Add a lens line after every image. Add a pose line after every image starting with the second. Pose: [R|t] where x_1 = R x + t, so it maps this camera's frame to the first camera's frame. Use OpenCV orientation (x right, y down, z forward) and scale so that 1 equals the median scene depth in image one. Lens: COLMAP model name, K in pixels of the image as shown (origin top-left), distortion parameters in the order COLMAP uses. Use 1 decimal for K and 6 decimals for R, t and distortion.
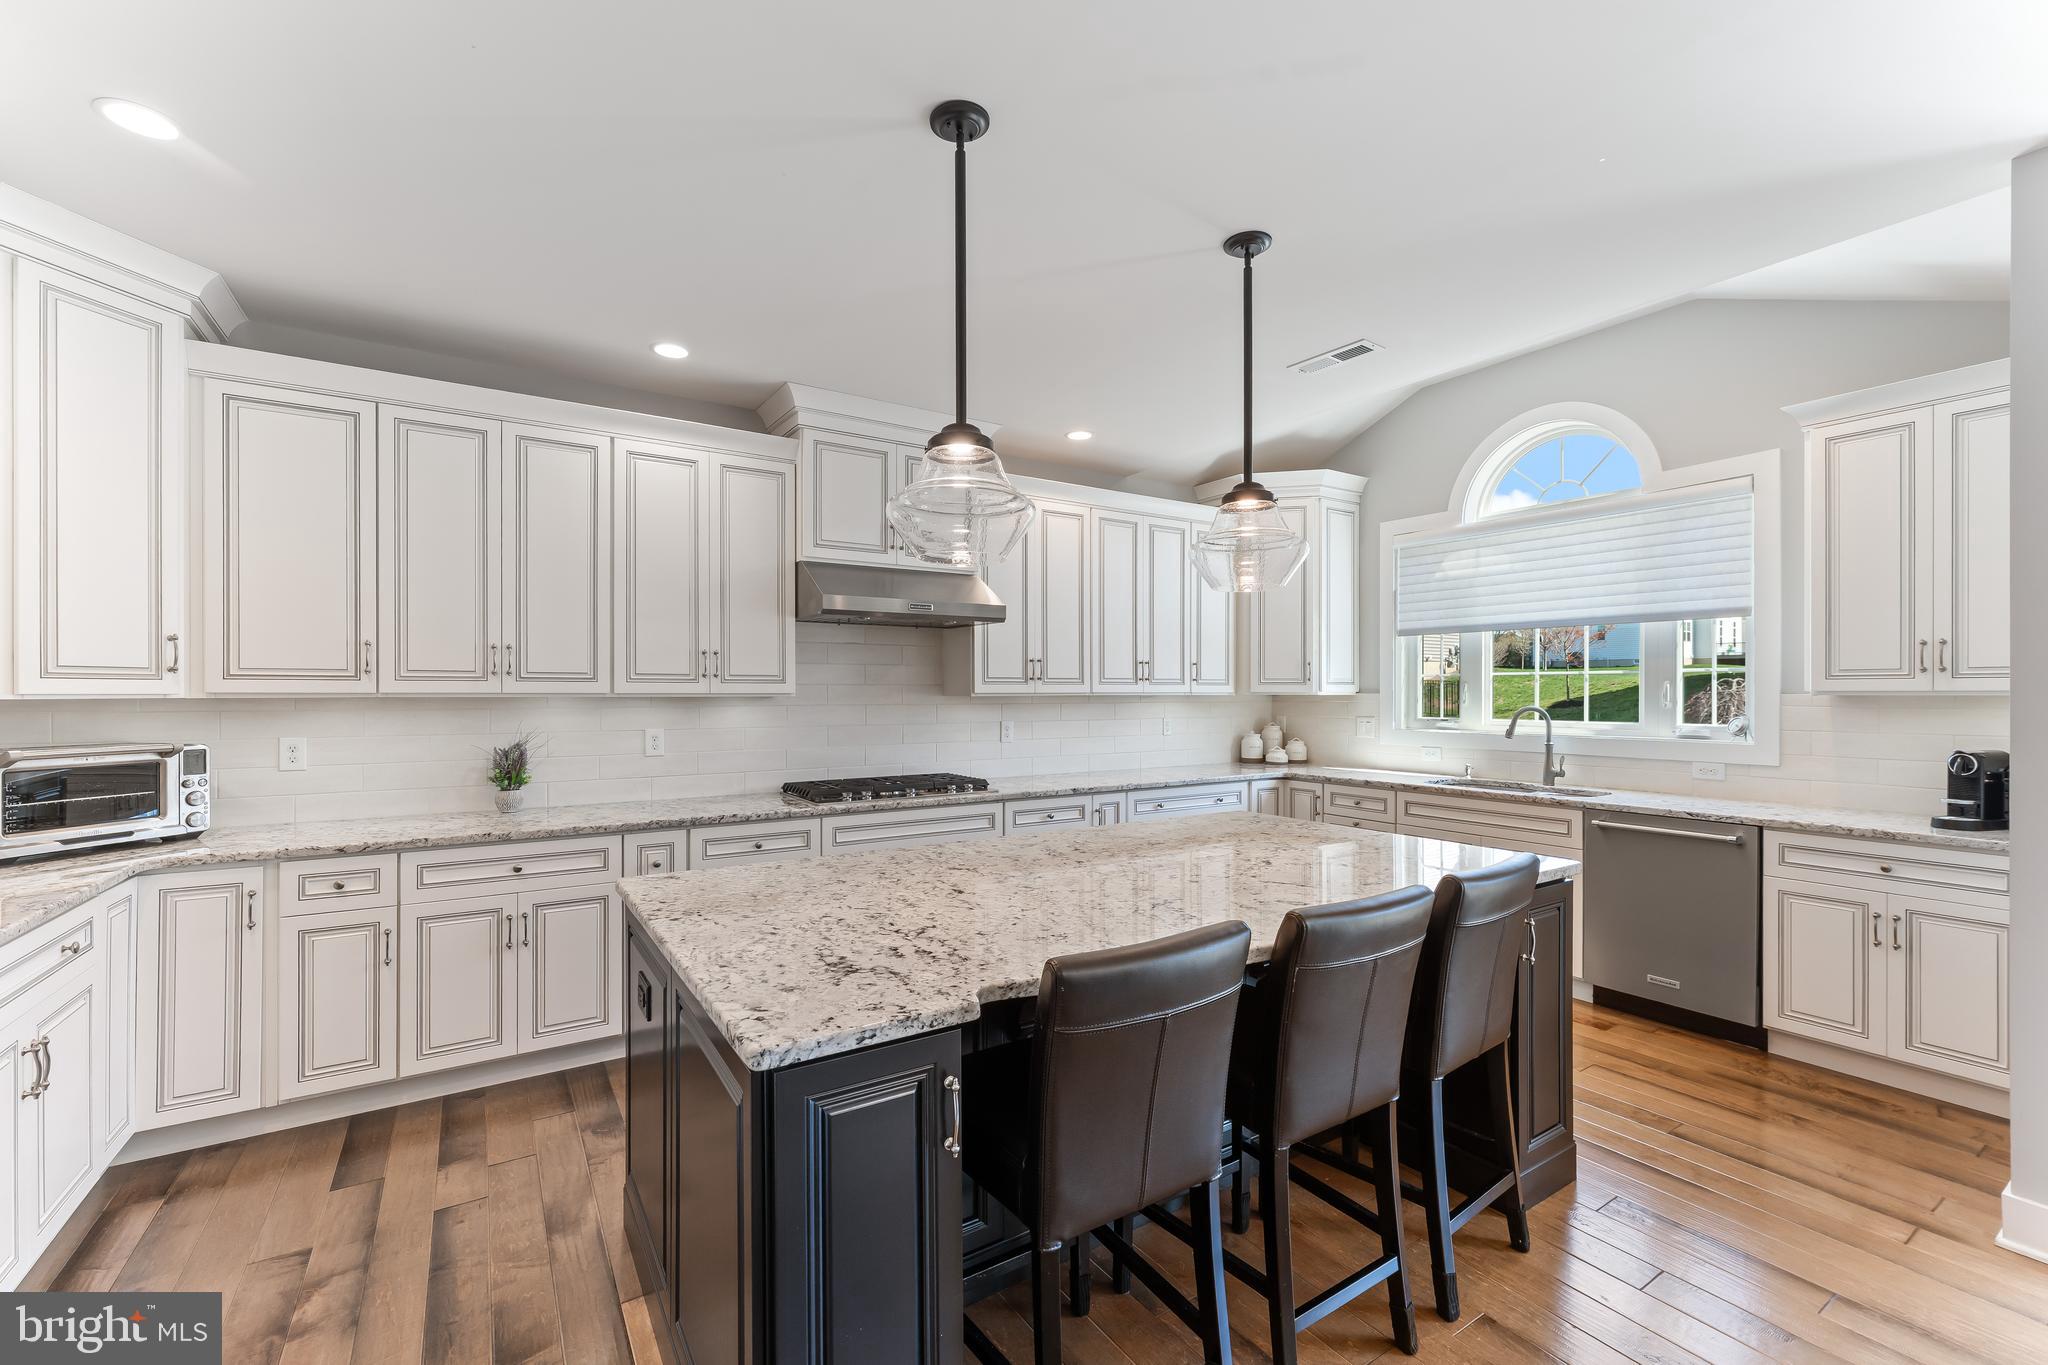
lens RADIAL K [[848.8, 0, 1009.4], [0, 848.8, 688.8], [0, 0, 1]] dist [-0.000288, 0.000384]
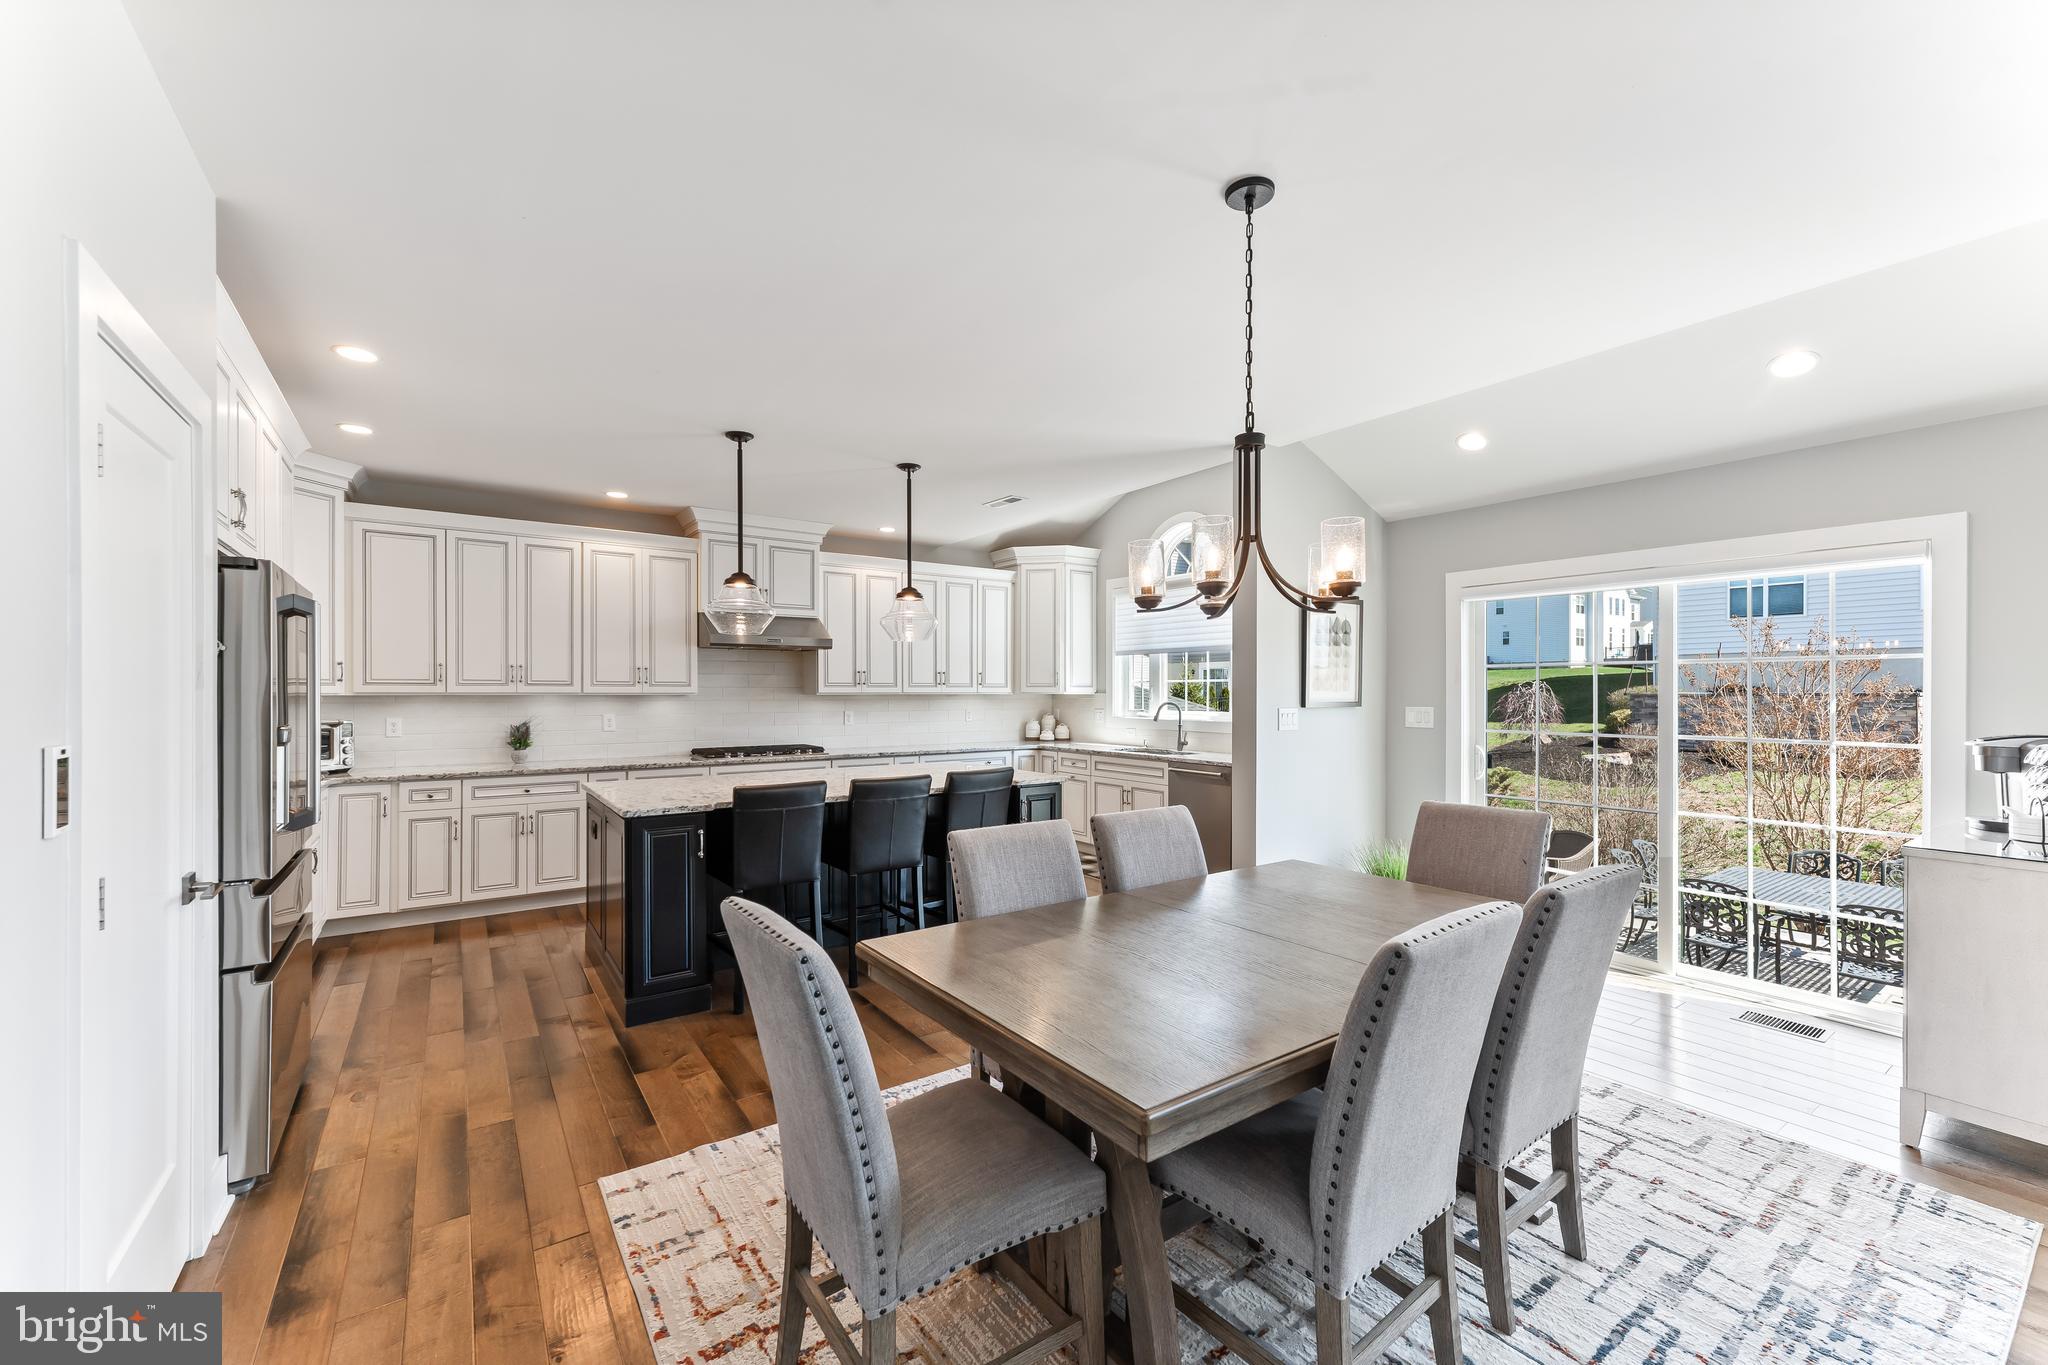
lens RADIAL K [[807.5, 0, 1017.0], [0, 807.5, 688.5], [0, 0, 1]] dist [0.003129, 0.000081]
pose [[0.998844, 0.000835, 0.048059, 0.316979], [-0.000817, 1.000000, -0.000398, -0.003487], [-0.048060, 0.000358, 0.998844, -0.643832]]
